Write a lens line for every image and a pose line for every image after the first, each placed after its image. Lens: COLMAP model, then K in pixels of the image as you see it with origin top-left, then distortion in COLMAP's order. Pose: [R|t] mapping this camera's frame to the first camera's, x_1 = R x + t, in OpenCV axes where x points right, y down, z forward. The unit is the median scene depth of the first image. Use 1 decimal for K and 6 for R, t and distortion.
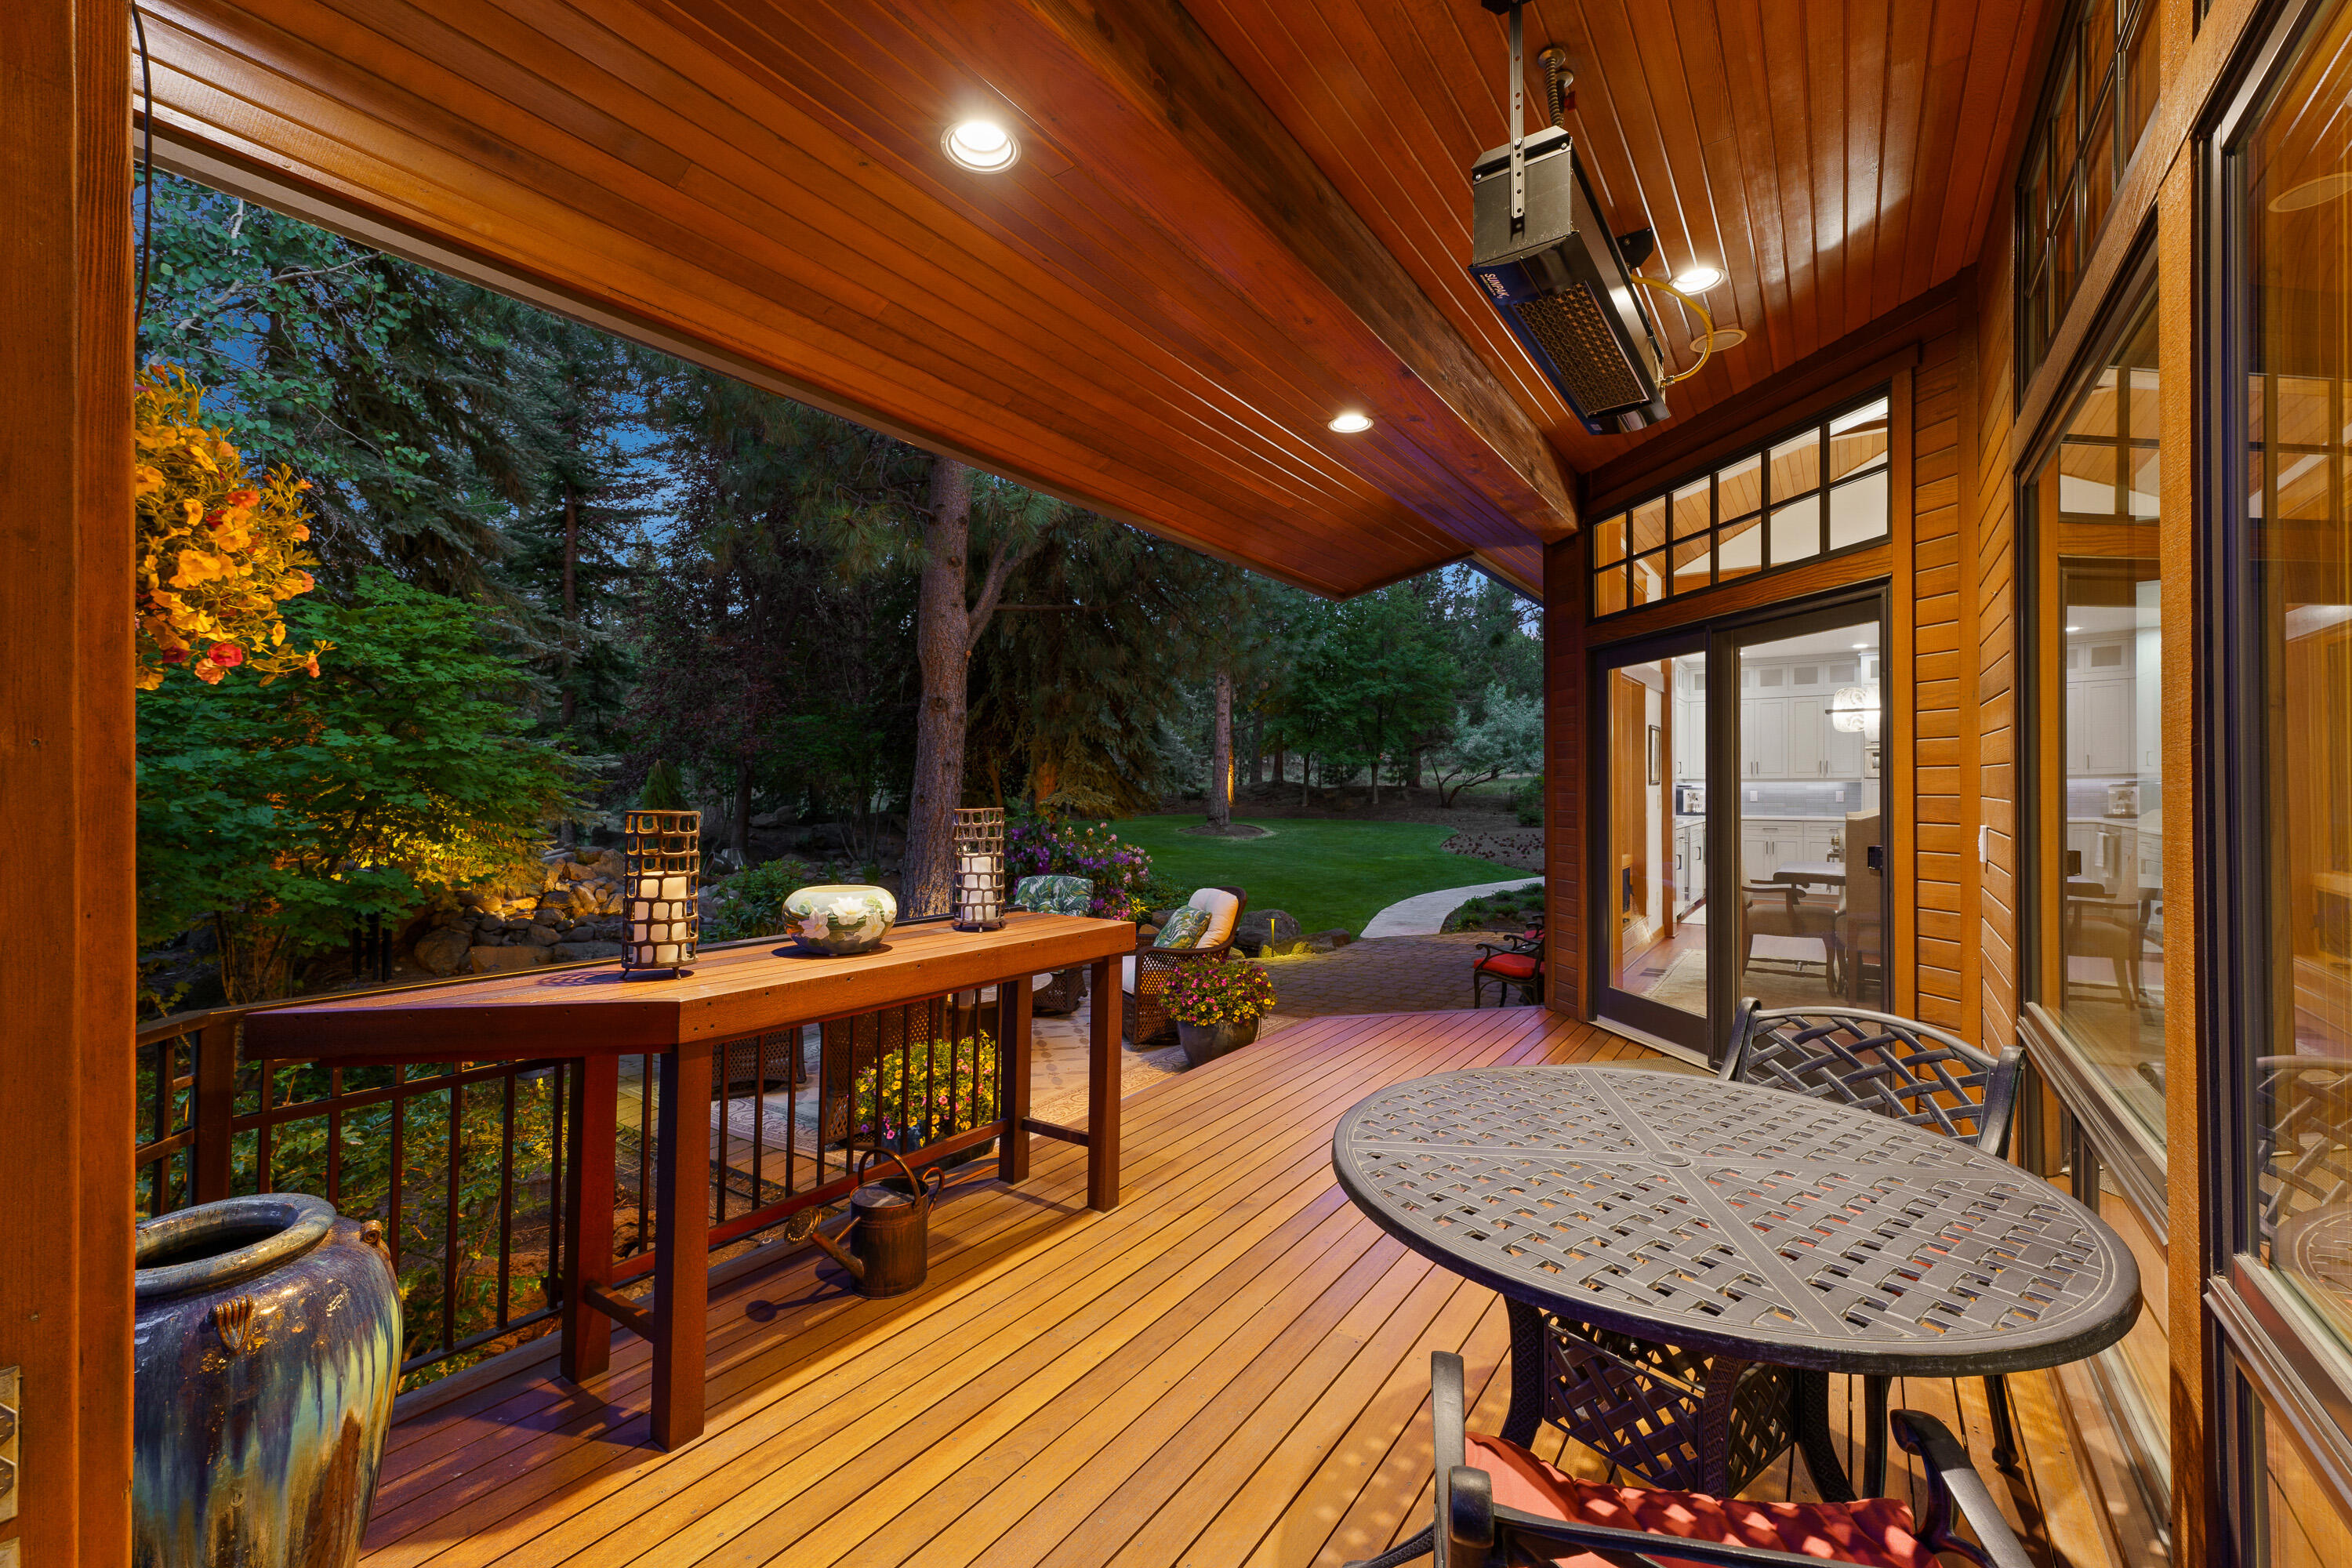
lens RADIAL K [[948.5, 0, 1176.7], [0, 948.5, 781.0], [0, 0, 1]] dist [0.000149, 0.000000]
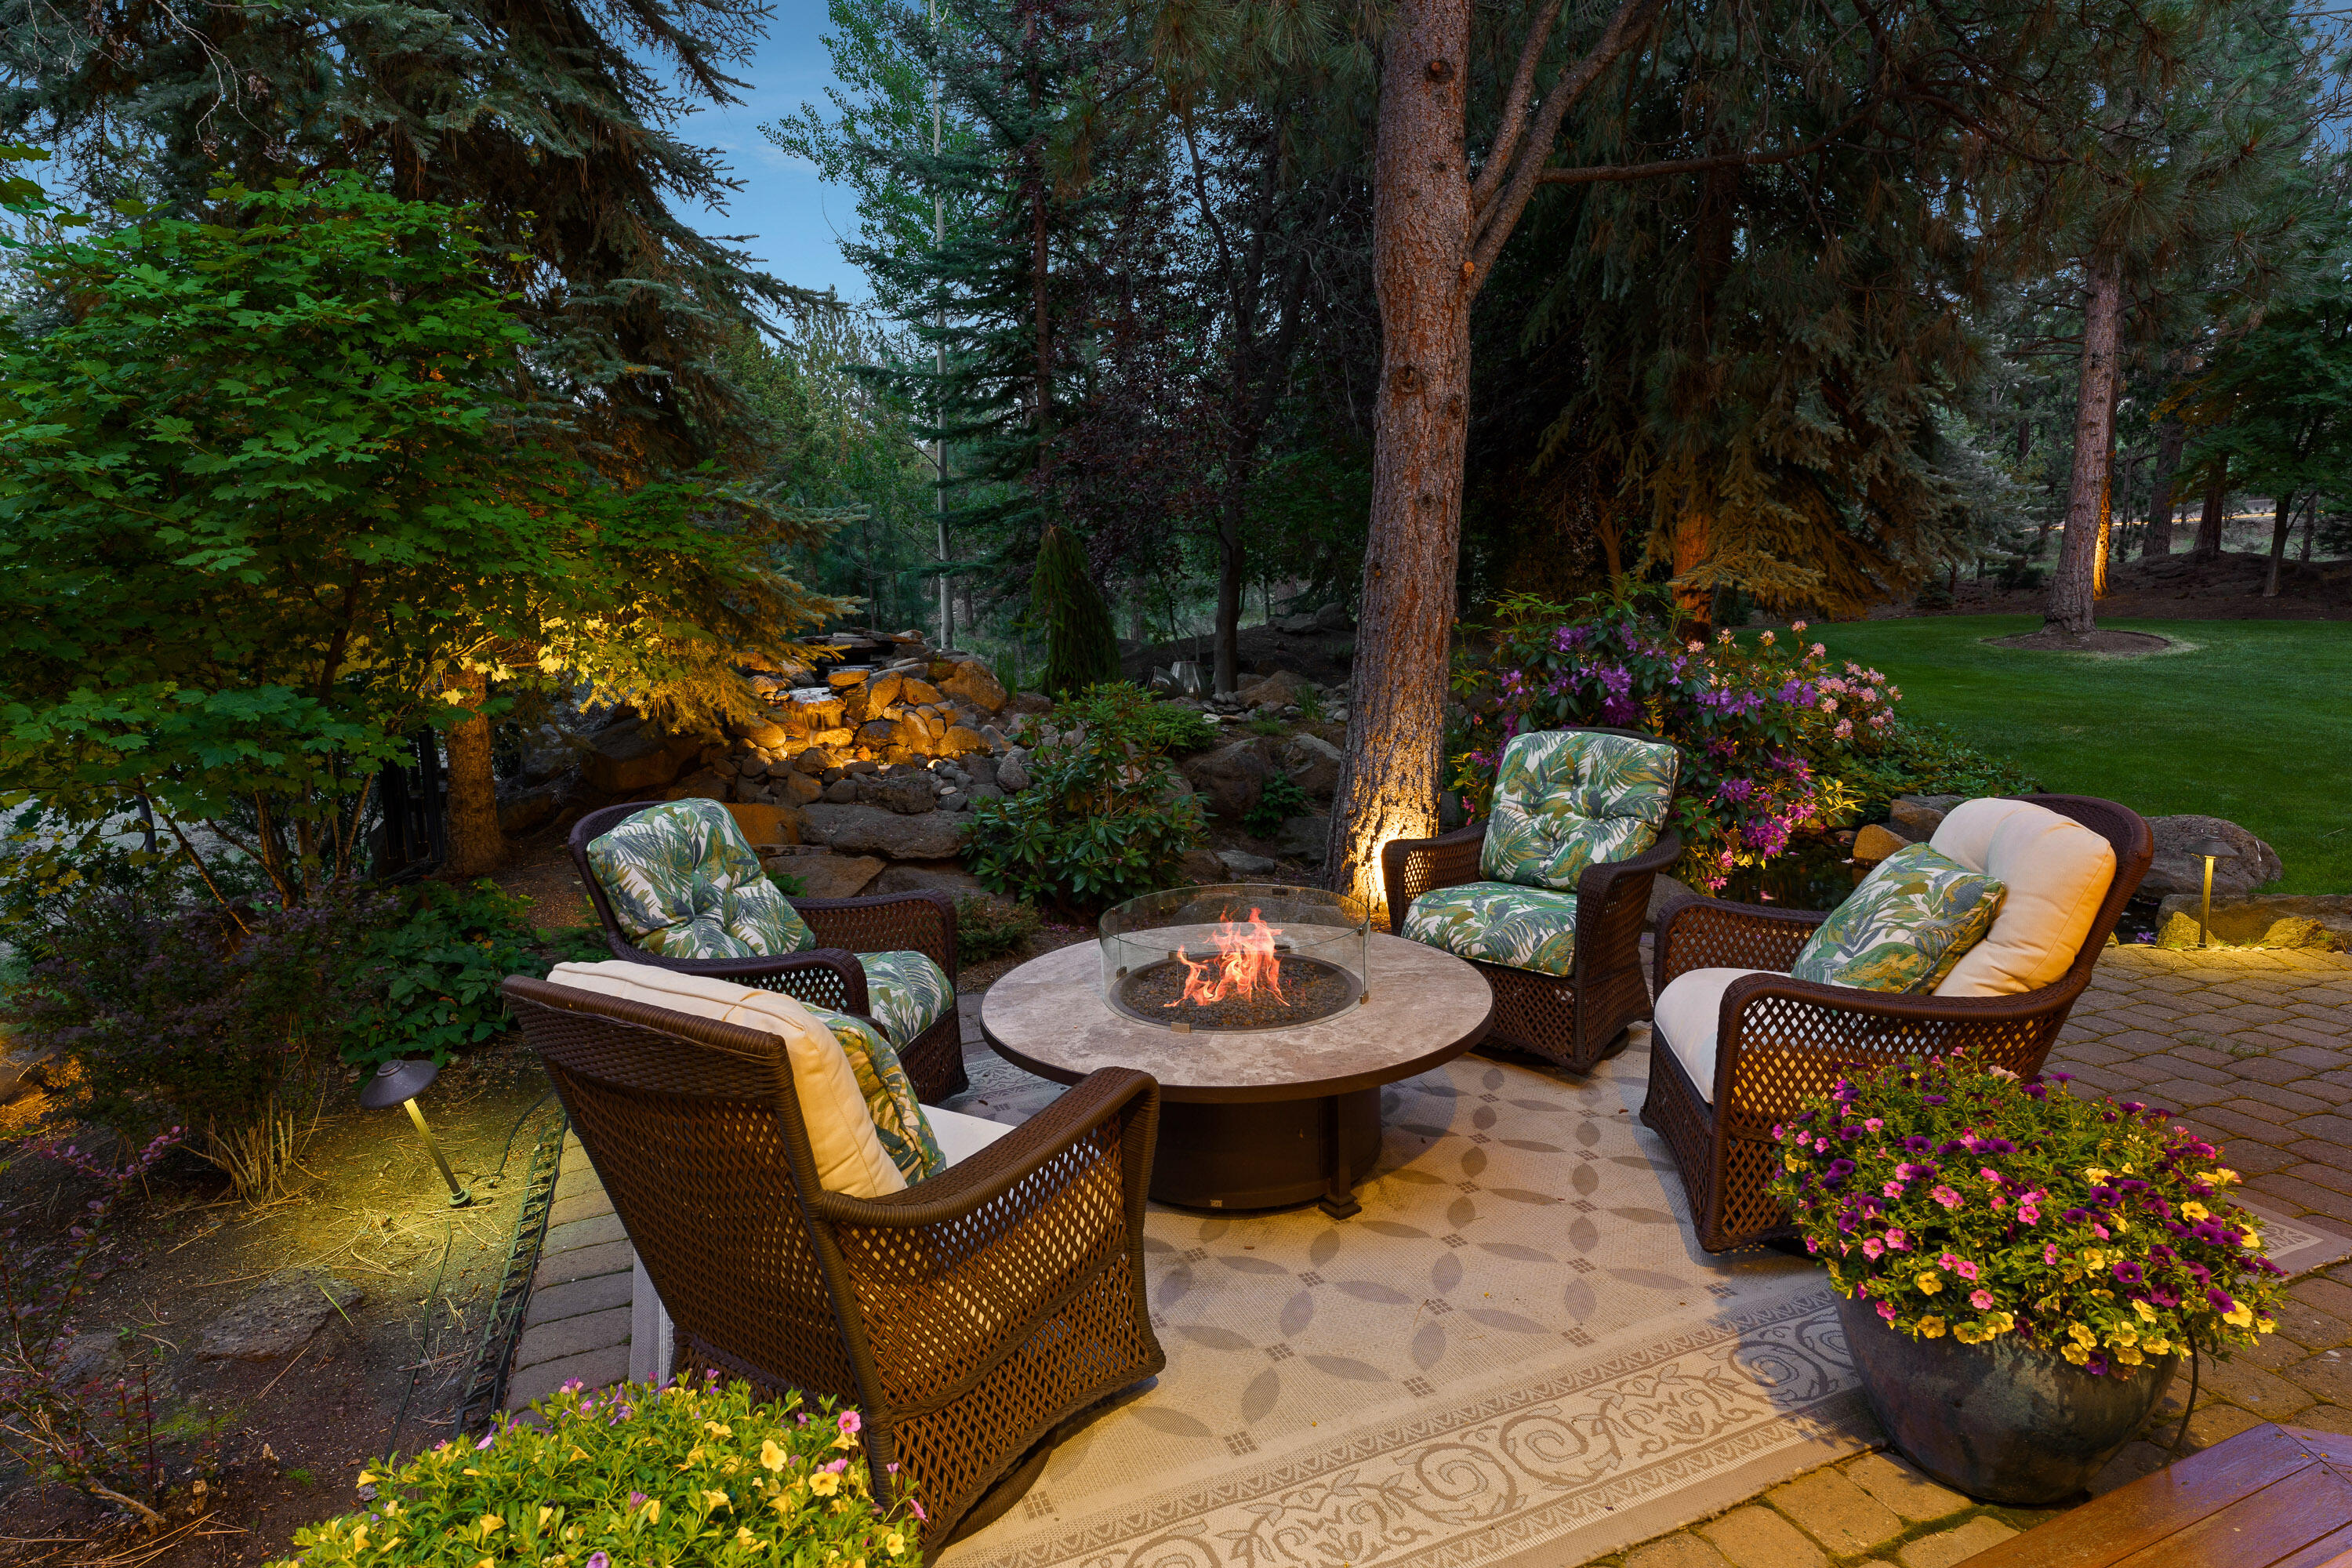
lens RADIAL K [[1266.6, 0, 1180.4], [0, 1266.6, 763.2], [0, 0, 1]] dist [-0.002519, -0.000172]
pose [[0.843937, 0.055595, -0.533553, 0.016981], [0.023596, 0.989805, 0.140458, 0.022021], [0.535922, -0.131127, 0.834022, 0.322953]]
